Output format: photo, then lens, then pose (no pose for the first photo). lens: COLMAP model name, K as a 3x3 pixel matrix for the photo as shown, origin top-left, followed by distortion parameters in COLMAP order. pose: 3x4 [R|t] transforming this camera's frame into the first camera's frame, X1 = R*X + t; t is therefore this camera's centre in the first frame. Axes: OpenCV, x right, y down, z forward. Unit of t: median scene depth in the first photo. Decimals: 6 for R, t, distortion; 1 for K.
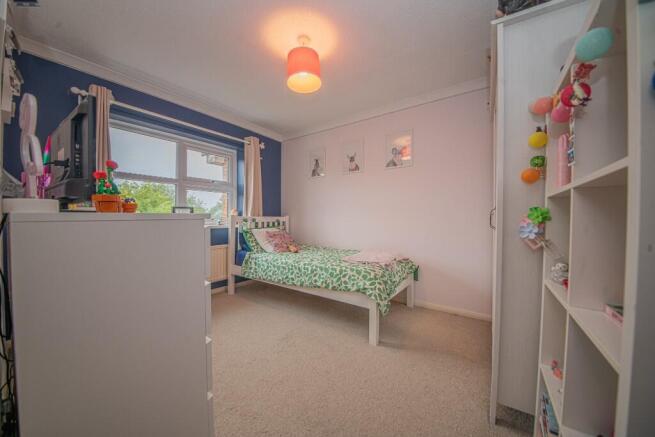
lens RADIAL K [[230.9, 0, 327.5], [0, 230.9, 218.5], [0, 0, 1]] dist [-0.009013, -0.000084]
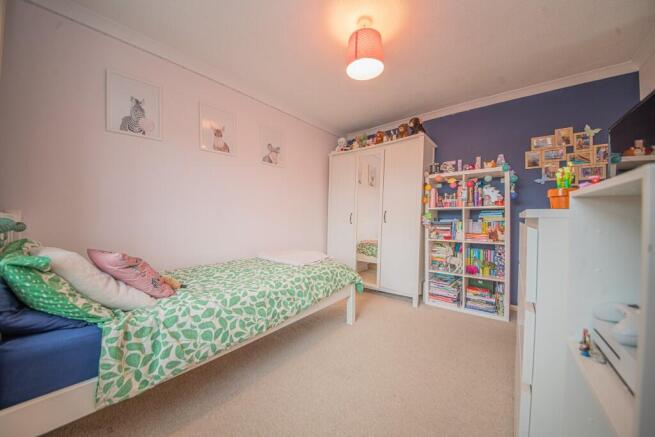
lens RADIAL K [[230.9, 0, 327.5], [0, 230.9, 218.5], [0, 0, 1]] dist [-0.009013, -0.000084]
pose [[0.053450, -0.012301, 0.998495, -0.733144], [-0.009869, 0.999869, 0.012846, -0.009548], [-0.998522, -0.010540, 0.053322, 0.779943]]
